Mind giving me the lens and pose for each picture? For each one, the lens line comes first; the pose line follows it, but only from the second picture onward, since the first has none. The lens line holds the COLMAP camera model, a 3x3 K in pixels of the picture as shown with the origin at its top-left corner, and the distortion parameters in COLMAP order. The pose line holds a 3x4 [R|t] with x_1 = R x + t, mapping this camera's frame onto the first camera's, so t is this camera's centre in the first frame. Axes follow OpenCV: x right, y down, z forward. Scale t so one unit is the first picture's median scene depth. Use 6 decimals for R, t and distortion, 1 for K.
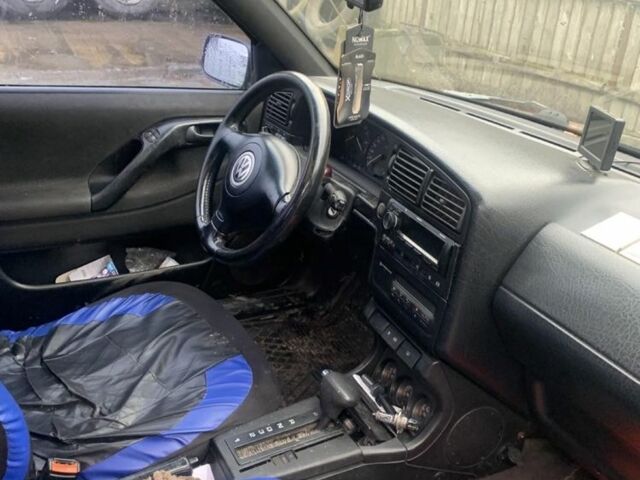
lens RADIAL K [[661.6, 0, 317.4], [0, 661.6, 247.7], [0, 0, 1]] dist [0.129313, -0.323197]
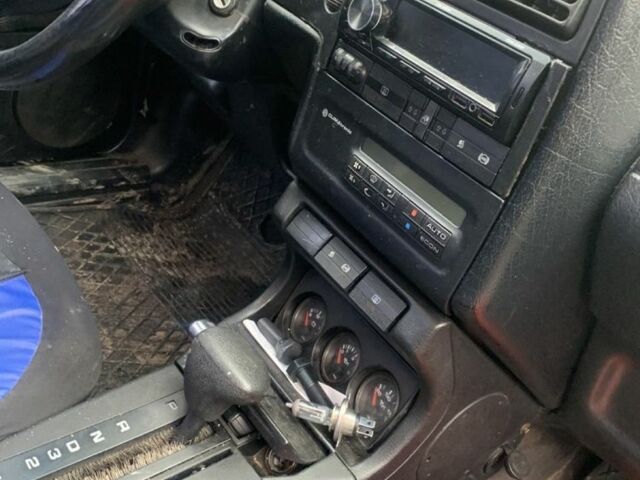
lens RADIAL K [[661.6, 0, 317.4], [0, 661.6, 247.7], [0, 0, 1]] dist [0.129313, -0.323197]
pose [[0.968017, 0.038255, 0.247951, -0.026284], [-0.080423, 0.983469, 0.162240, 0.041946], [-0.237646, -0.176991, 0.955091, 0.505280]]
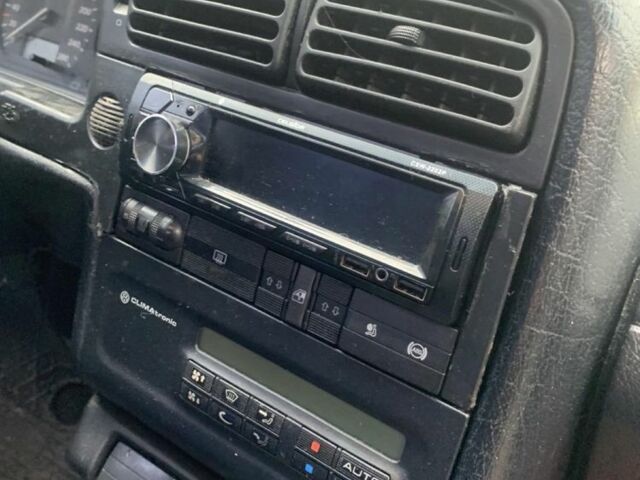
lens RADIAL K [[661.6, 0, 317.4], [0, 661.6, 247.7], [0, 0, 1]] dist [0.129313, -0.323197]
pose [[0.840843, -0.113535, 0.529238, 0.008970], [0.107669, 0.993298, 0.042025, -0.001996], [-0.530463, 0.021646, 0.847432, 0.671934]]
